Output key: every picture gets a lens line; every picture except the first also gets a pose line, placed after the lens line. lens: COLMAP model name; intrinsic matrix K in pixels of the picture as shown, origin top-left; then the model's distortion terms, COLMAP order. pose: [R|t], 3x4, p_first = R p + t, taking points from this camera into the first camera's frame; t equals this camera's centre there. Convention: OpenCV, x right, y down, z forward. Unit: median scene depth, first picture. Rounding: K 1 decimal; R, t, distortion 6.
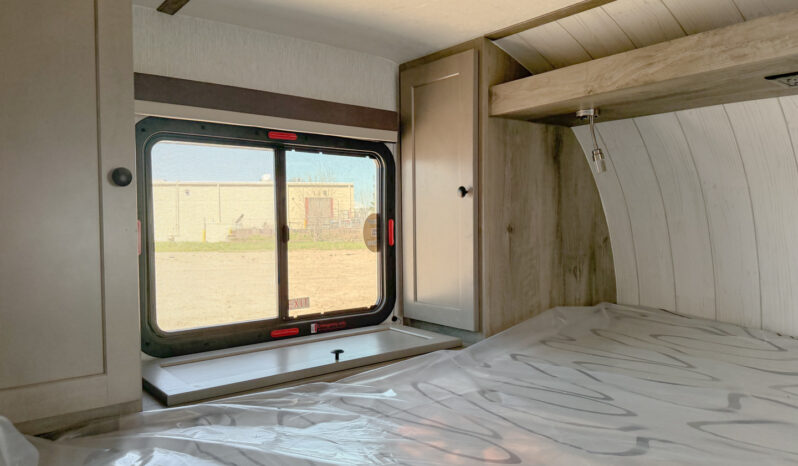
lens RADIAL K [[571.8, 0, 393.9], [0, 571.8, 239.9], [0, 0, 1]] dist [0.121096, -0.205251]
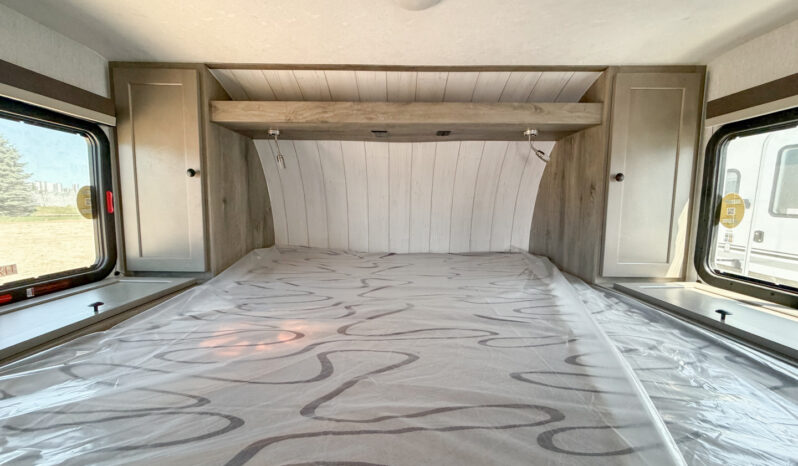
lens RADIAL K [[328.8, 0, 380.2], [0, 328.8, 236.1], [0, 0, 1]] dist [-0.000070, -0.000160]
pose [[0.617448, -0.056988, 0.784545, -0.224798], [0.010156, 0.997867, 0.064491, 0.021527], [-0.786546, -0.031852, 0.616709, 0.148443]]
